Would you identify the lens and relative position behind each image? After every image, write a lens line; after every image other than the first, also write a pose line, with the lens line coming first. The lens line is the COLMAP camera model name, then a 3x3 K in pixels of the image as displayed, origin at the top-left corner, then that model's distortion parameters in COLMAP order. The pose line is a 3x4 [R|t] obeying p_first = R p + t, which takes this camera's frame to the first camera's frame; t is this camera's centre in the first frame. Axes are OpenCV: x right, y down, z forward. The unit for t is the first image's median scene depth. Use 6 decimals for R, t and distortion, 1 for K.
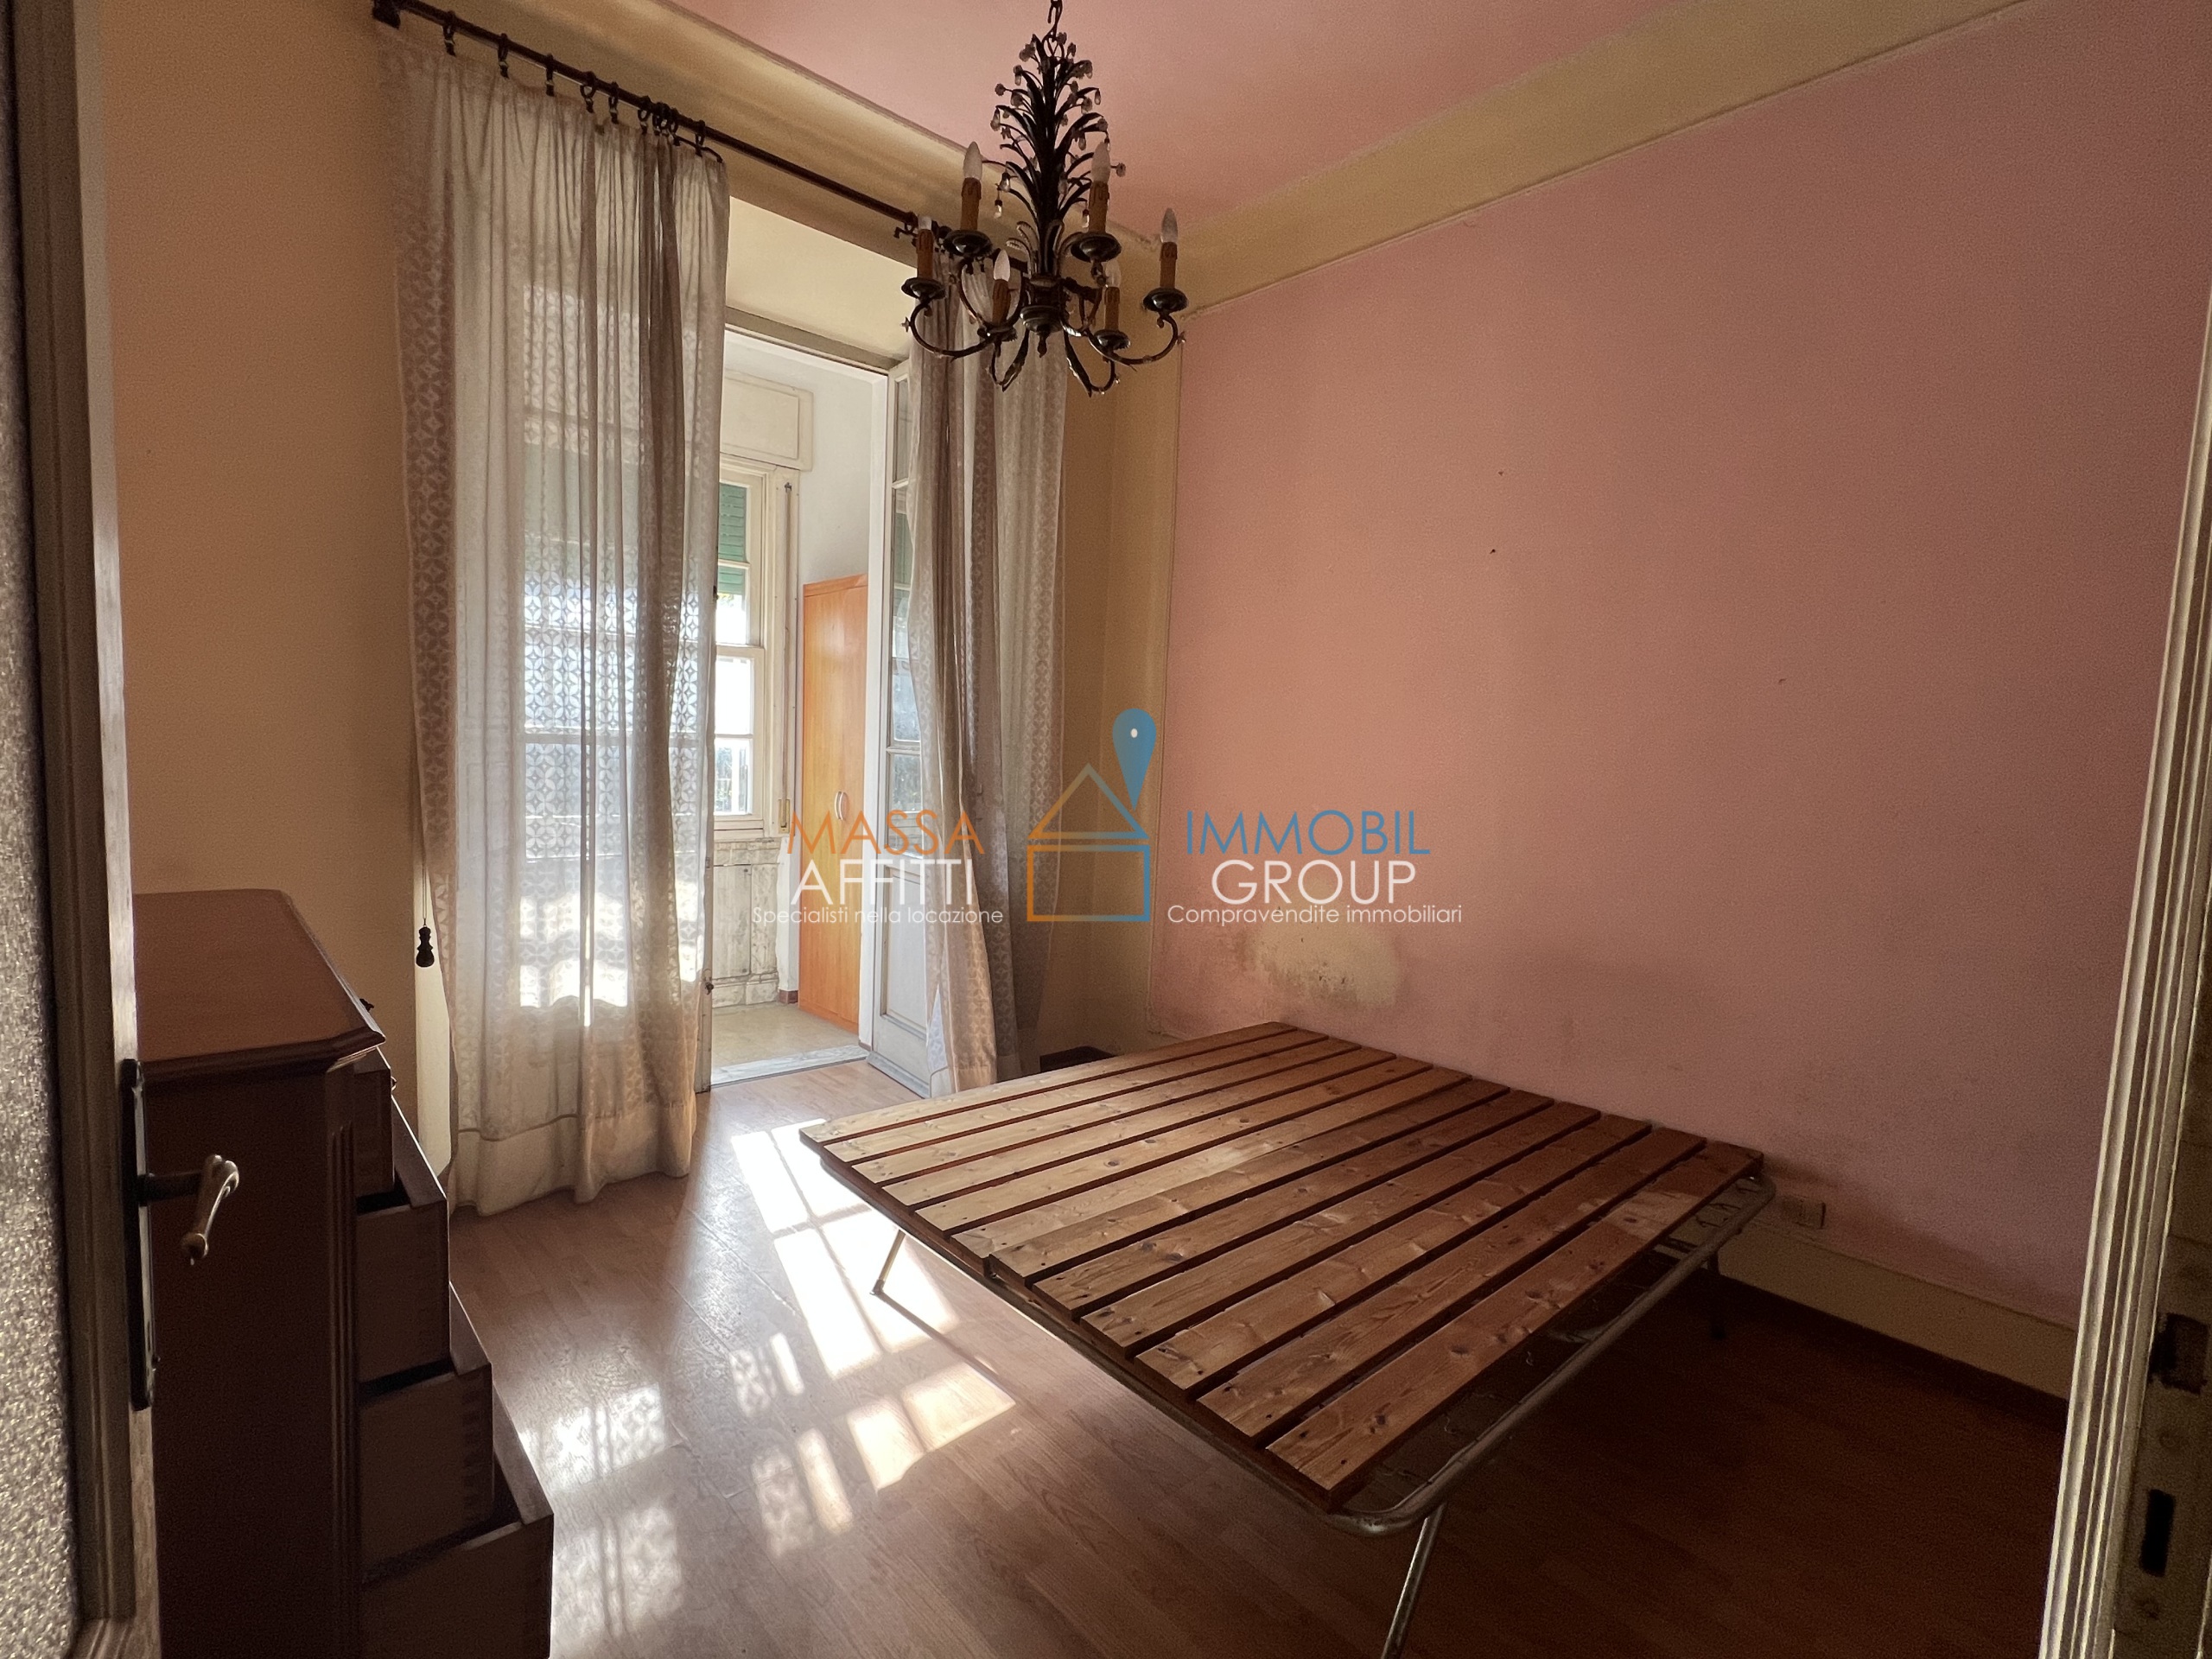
lens RADIAL K [[1033.1, 0, 1106.0], [0, 1033.1, 829.5], [0, 0, 1]] dist [-0.000987, -0.000506]
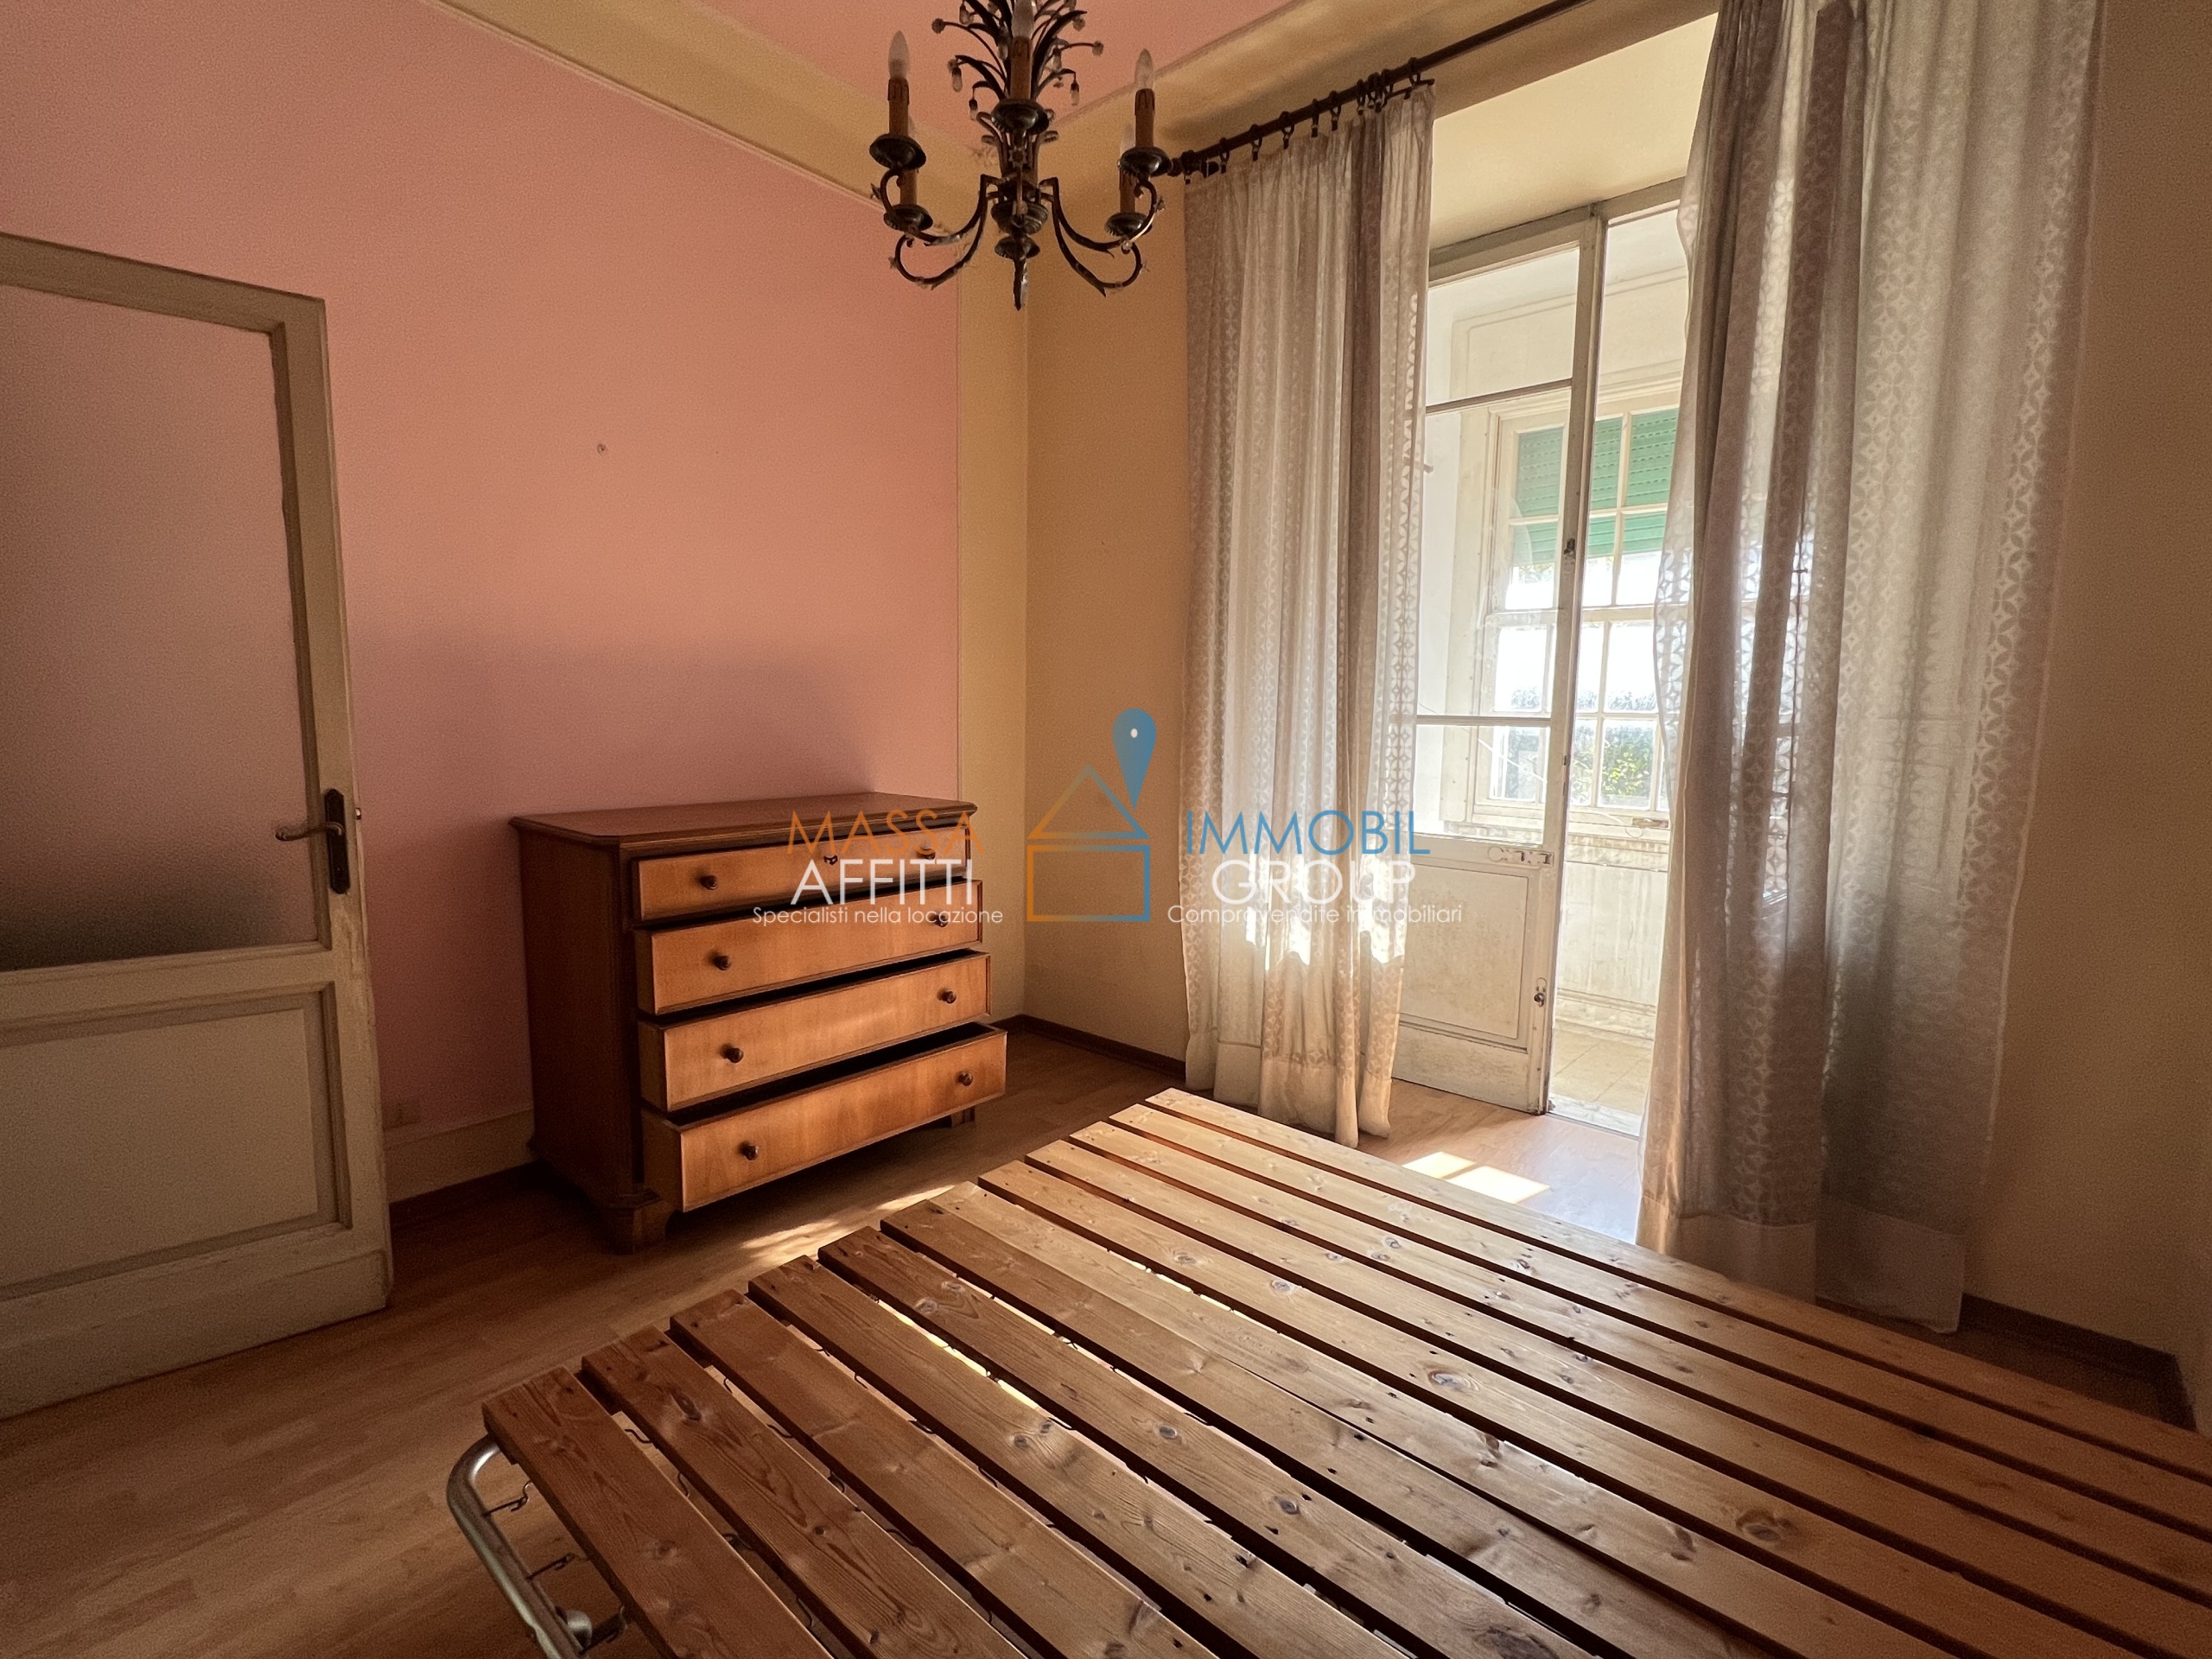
lens RADIAL K [[1033.1, 0, 1106.0], [0, 1033.1, 829.5], [0, 0, 1]] dist [-0.000987, -0.000506]
pose [[0.101304, 0.084986, -0.991219, 0.577751], [-0.089026, 0.993122, 0.076051, -0.030836], [0.990864, 0.080540, 0.108173, 0.674385]]
